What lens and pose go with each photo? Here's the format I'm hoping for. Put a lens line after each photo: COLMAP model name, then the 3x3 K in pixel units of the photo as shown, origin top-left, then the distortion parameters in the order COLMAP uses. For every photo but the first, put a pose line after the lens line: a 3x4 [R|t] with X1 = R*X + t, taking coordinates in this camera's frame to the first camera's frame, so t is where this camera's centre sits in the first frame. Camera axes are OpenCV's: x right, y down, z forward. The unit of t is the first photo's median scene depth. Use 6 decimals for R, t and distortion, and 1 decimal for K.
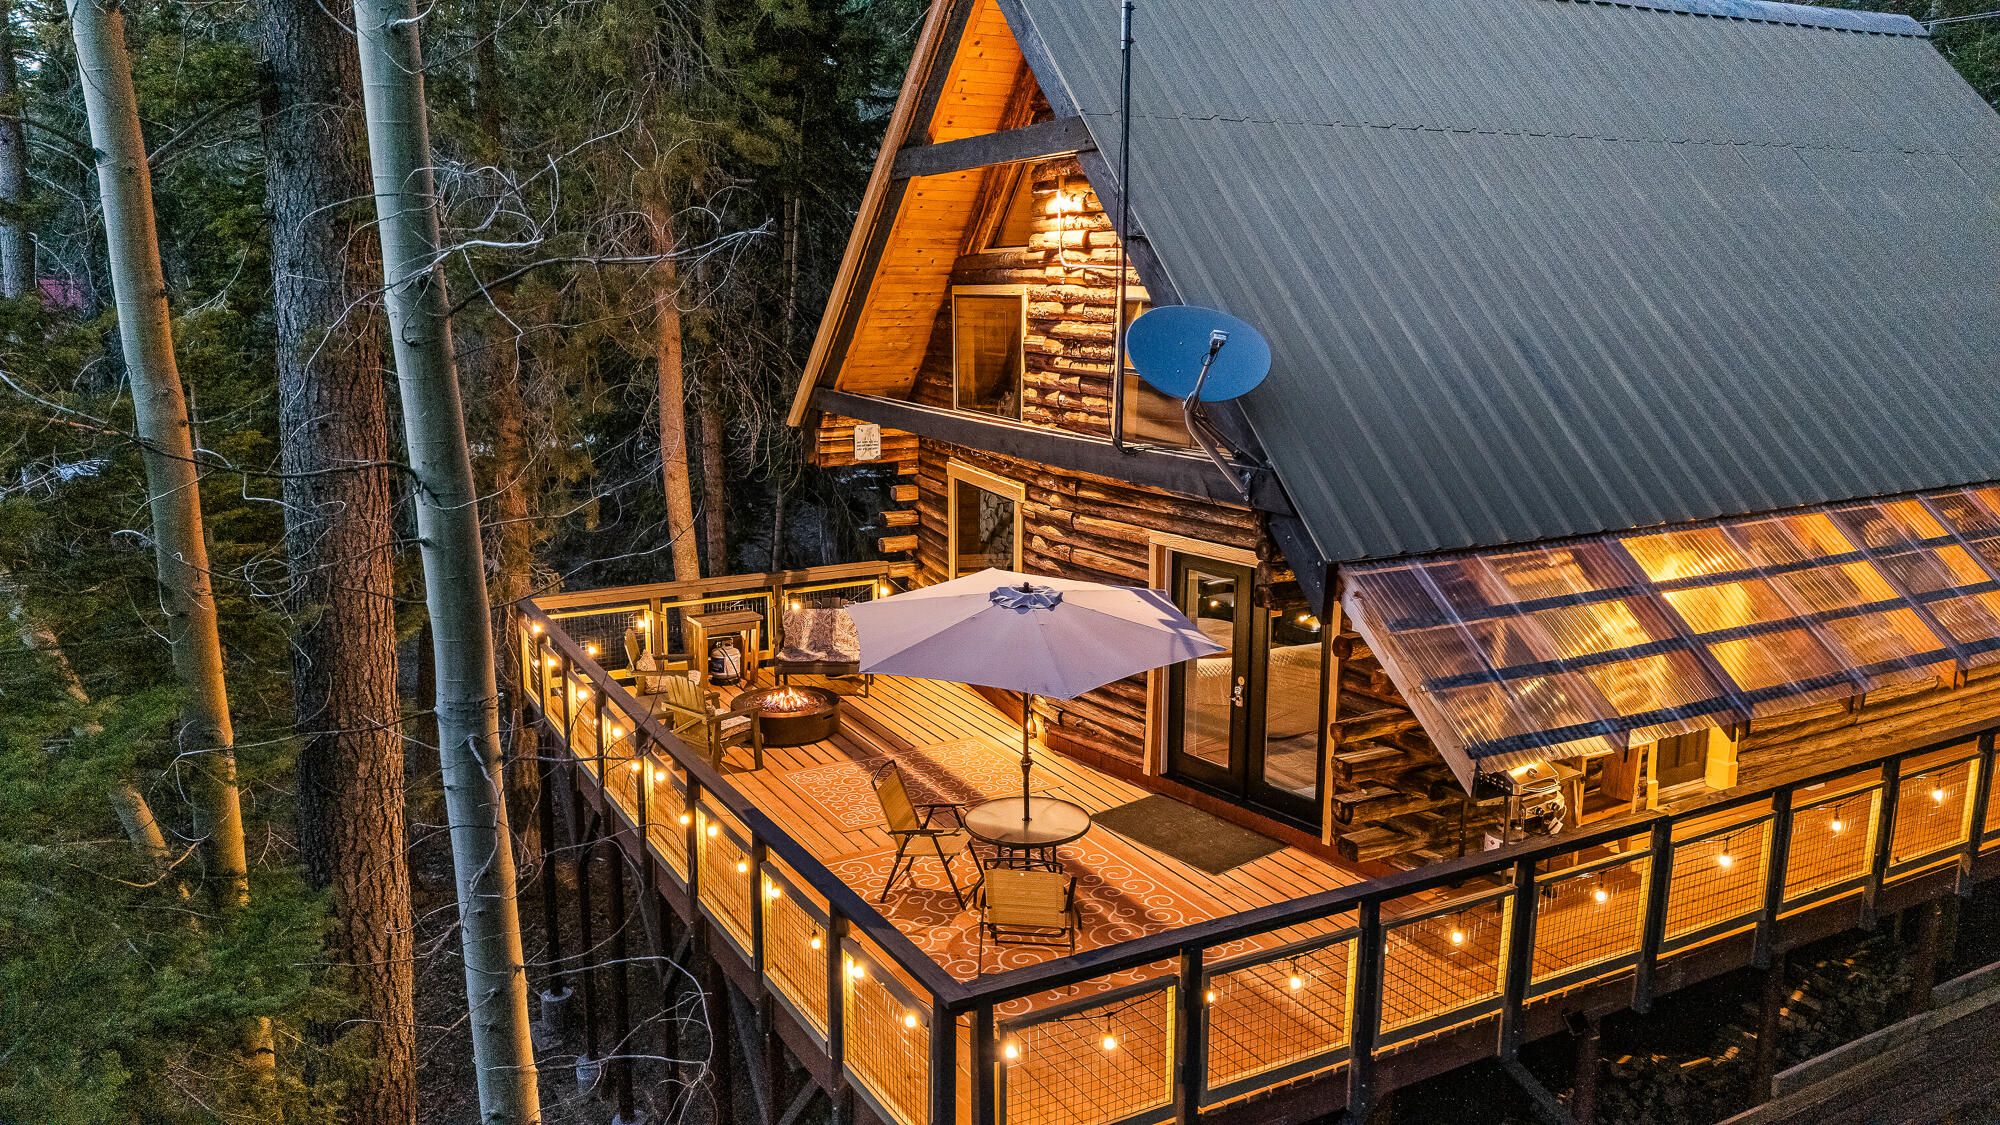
lens RADIAL K [[1455.9, 0, 996.9], [0, 1455.9, 568.9], [0, 0, 1]] dist [0.088328, -0.089858]
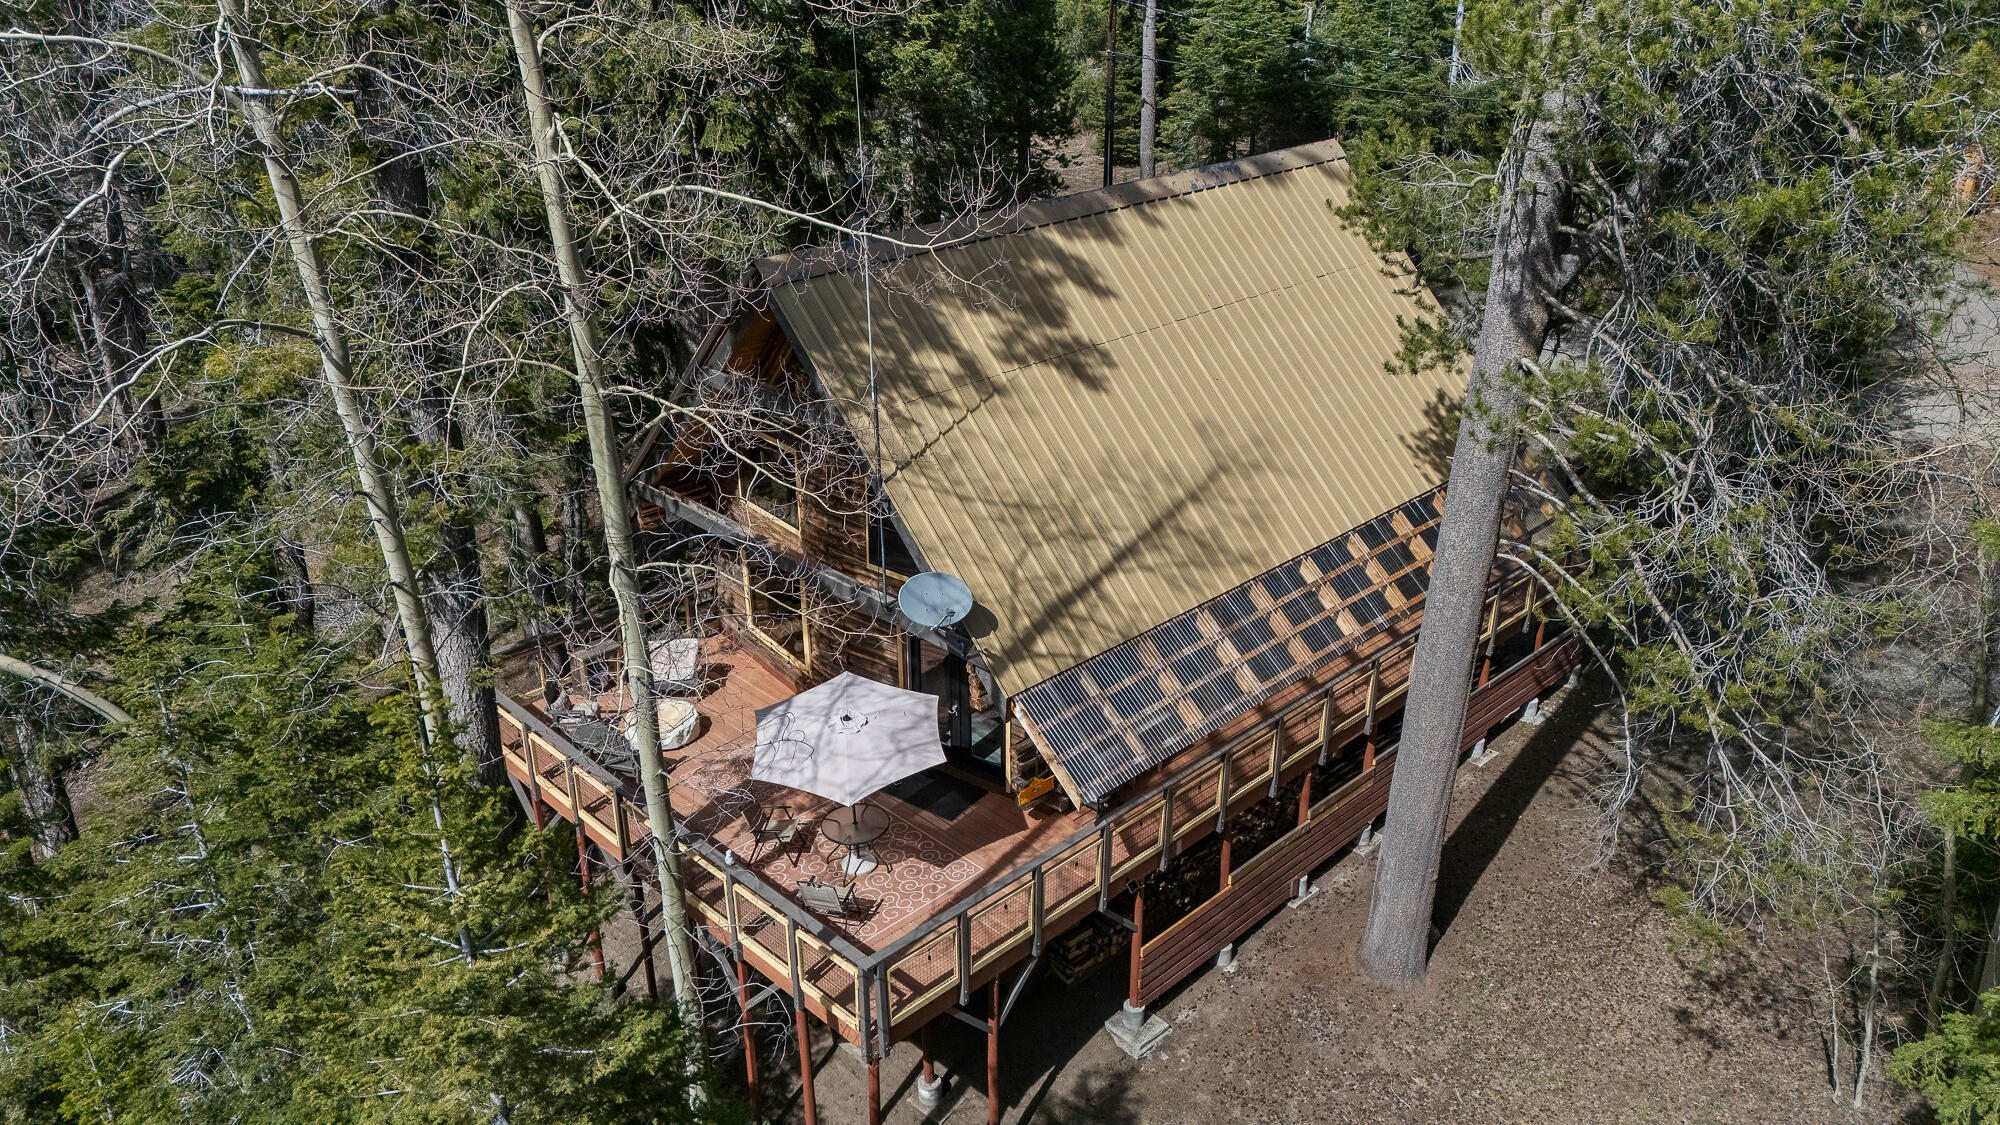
lens RADIAL K [[1455.9, 0, 996.9], [0, 1455.9, 568.9], [0, 0, 1]] dist [0.088328, -0.089858]
pose [[0.967492, -0.118095, 0.223634, -0.163656], [0.064006, 0.969828, 0.235237, -0.504523], [-0.244667, -0.213276, 0.945860, -0.657739]]
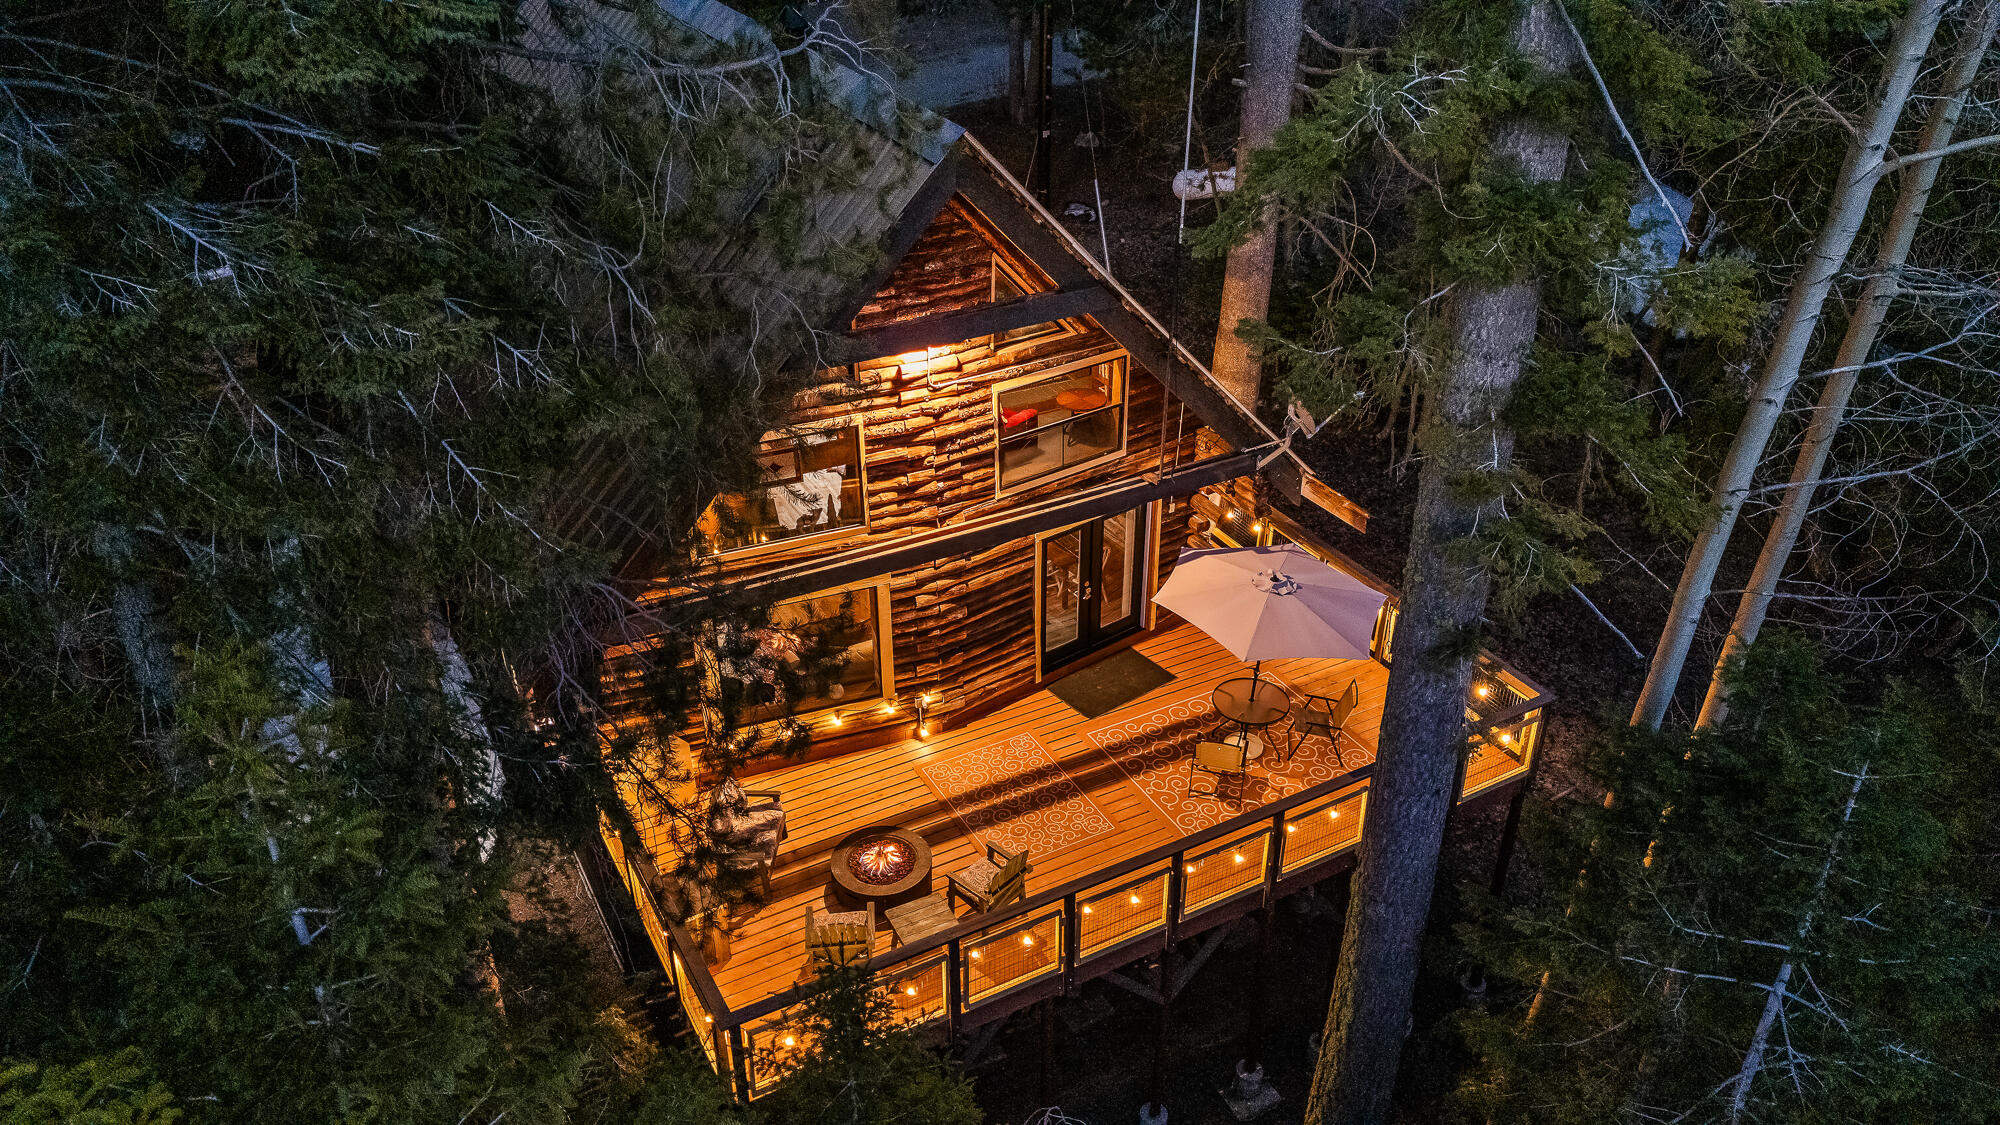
lens RADIAL K [[1455.9, 0, 996.9], [0, 1455.9, 568.9], [0, 0, 1]] dist [0.088328, -0.089858]
pose [[0.011044, -0.511479, 0.859225, -1.185235], [0.211755, 0.840985, 0.497899, -0.747345], [-0.977260, 0.176446, 0.117596, 0.936995]]
